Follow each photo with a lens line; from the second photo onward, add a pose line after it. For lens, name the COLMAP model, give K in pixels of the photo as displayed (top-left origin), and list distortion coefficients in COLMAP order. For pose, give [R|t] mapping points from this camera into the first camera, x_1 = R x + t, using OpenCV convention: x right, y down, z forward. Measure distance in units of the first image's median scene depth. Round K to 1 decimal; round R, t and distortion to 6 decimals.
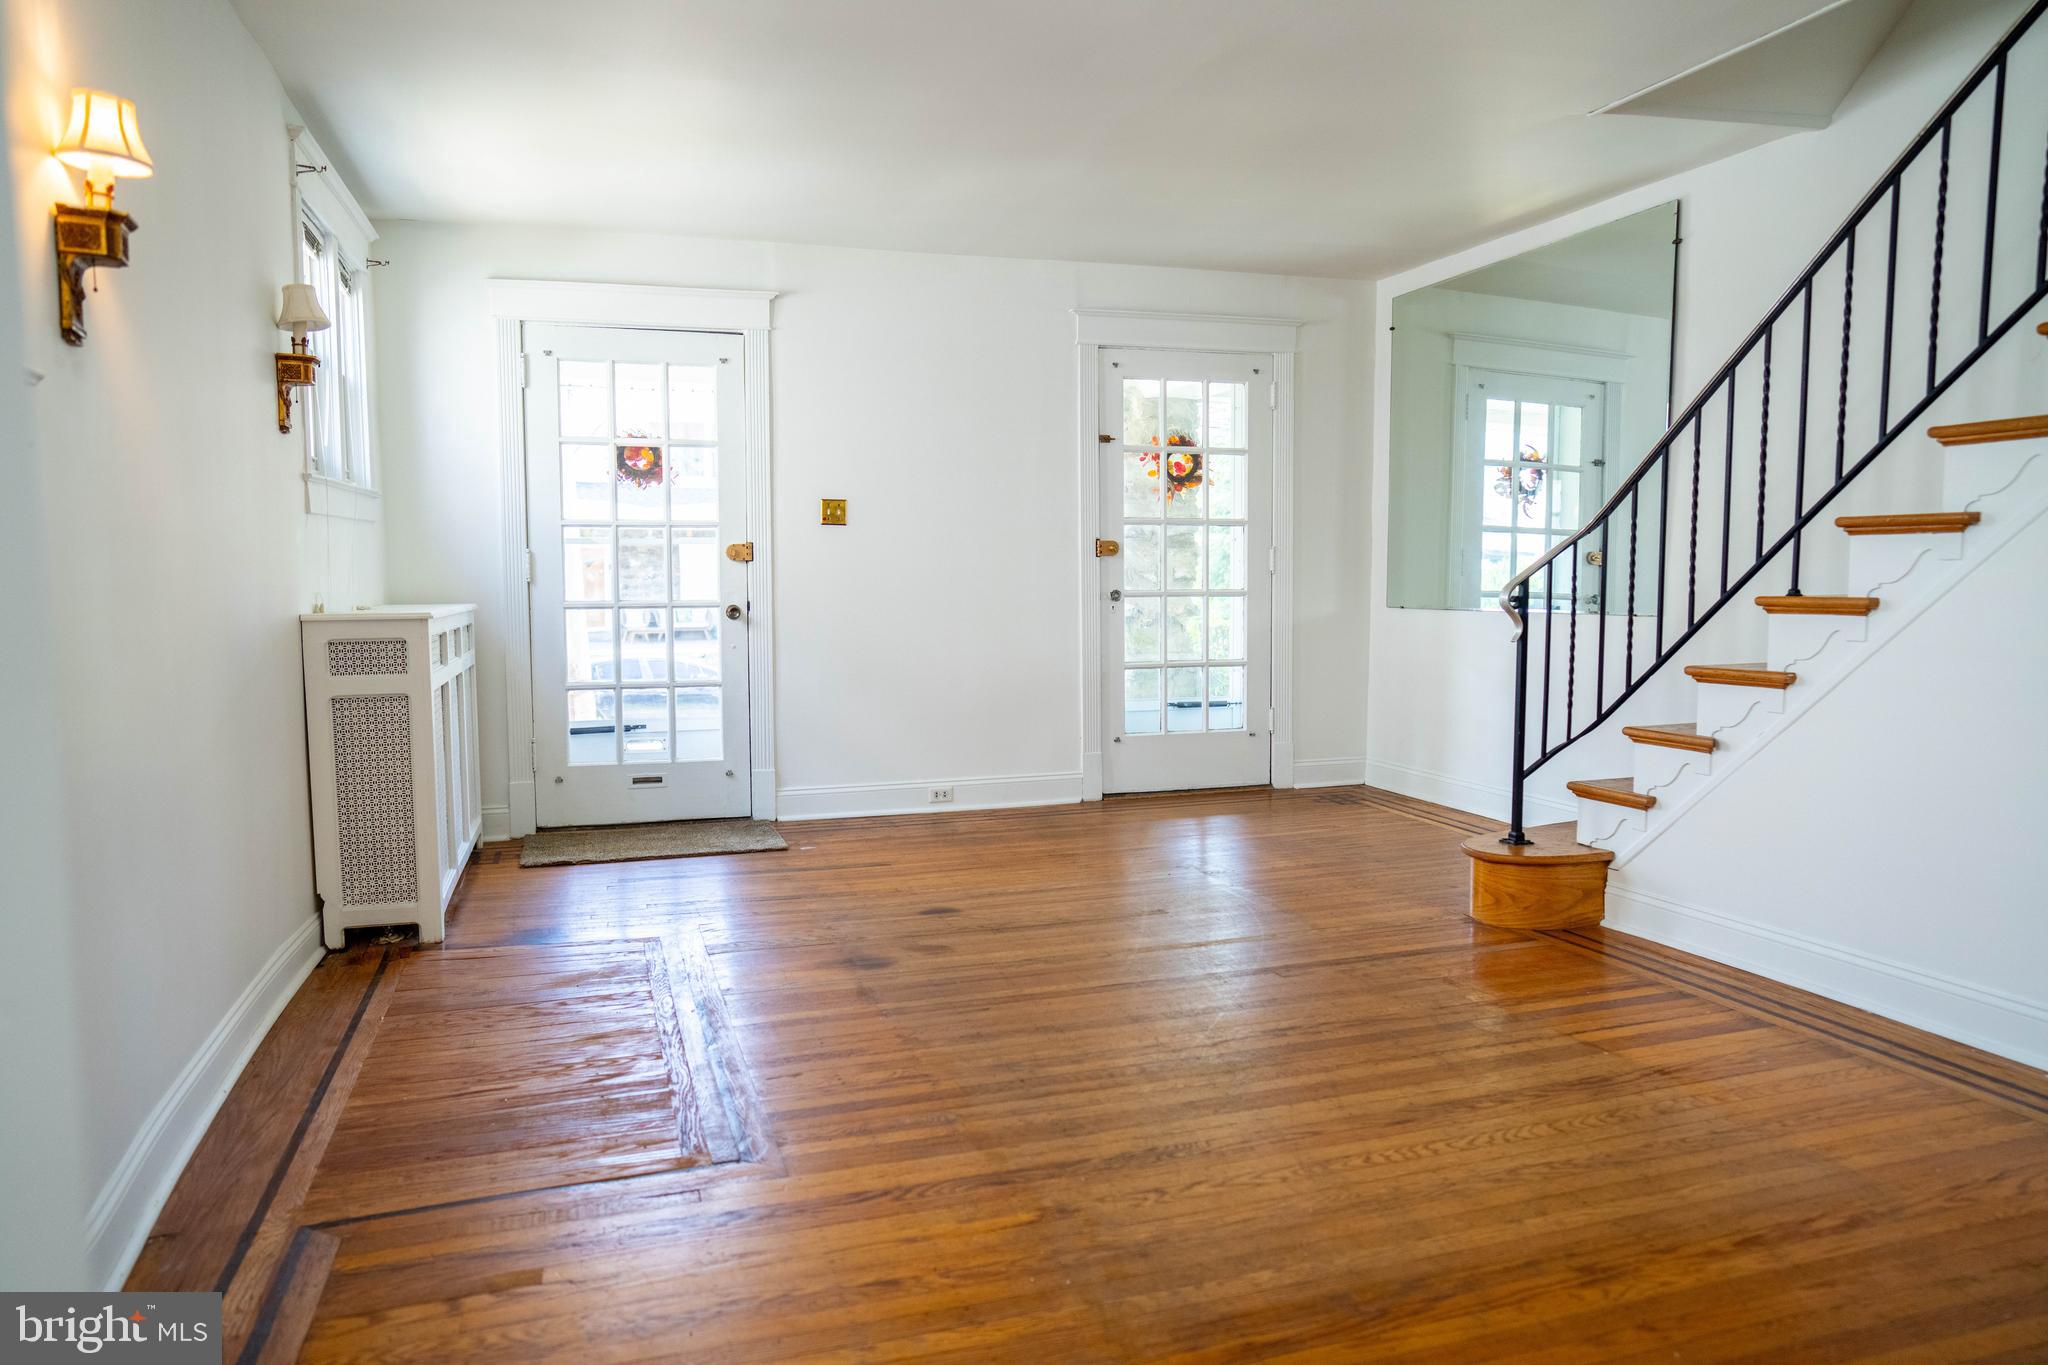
lens RADIAL K [[1385.2, 0, 1019.7], [0, 1385.2, 679.5], [0, 0, 1]] dist [-0.044311, 0.061642]
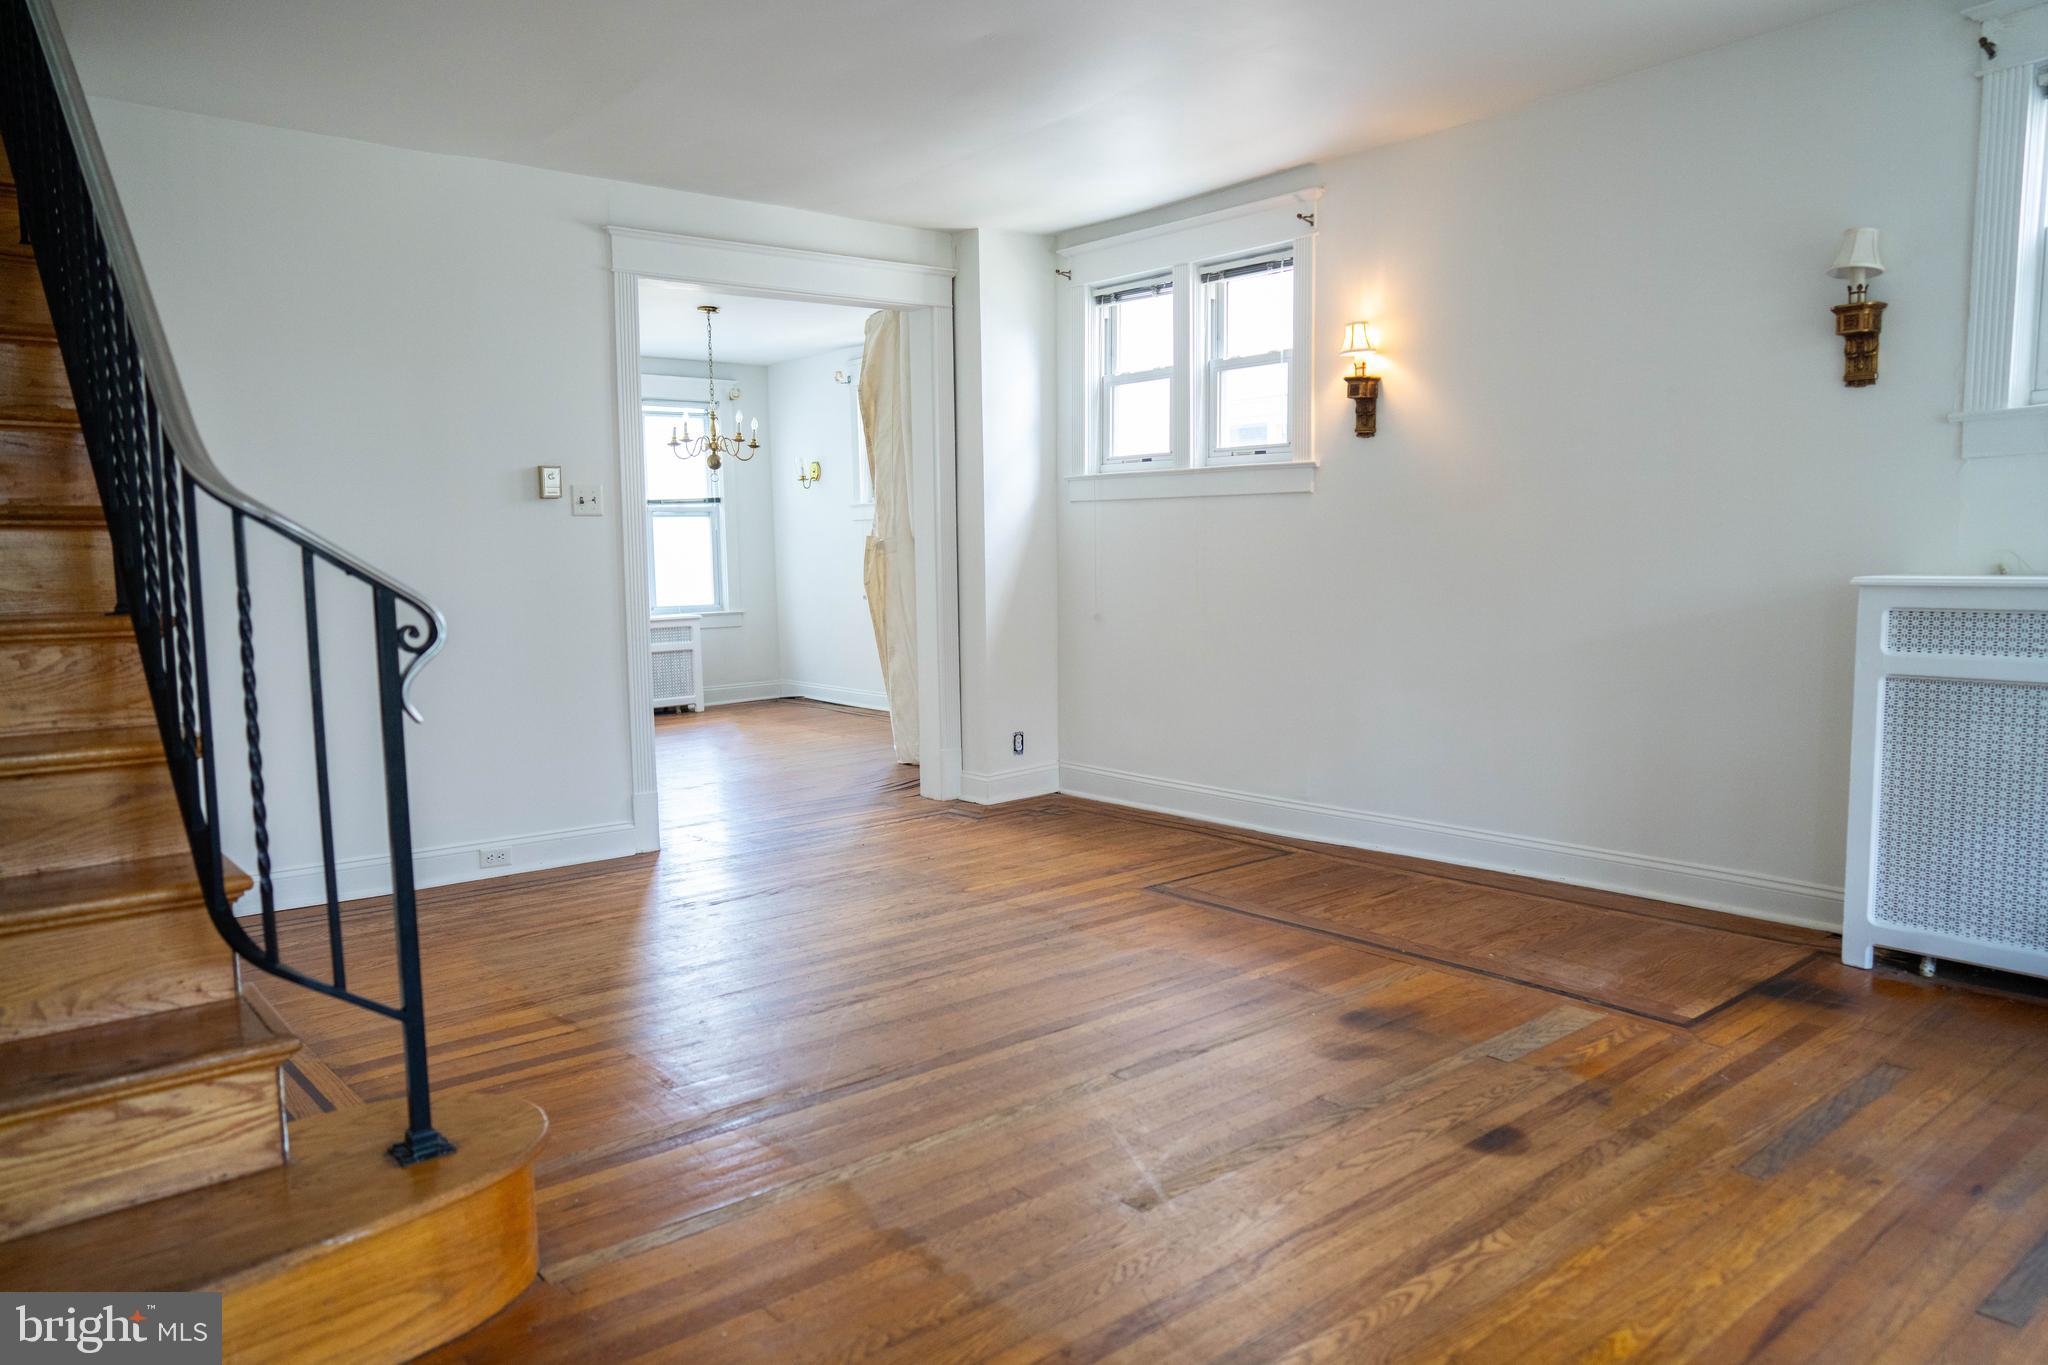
lens RADIAL K [[1385.2, 0, 1019.7], [0, 1385.2, 679.5], [0, 0, 1]] dist [-0.044311, 0.061642]
pose [[-0.931388, 0.061204, -0.358847, 0.453755], [-0.002096, 0.984847, 0.173414, -0.169466], [0.364023, 0.162268, -0.917146, 2.031528]]
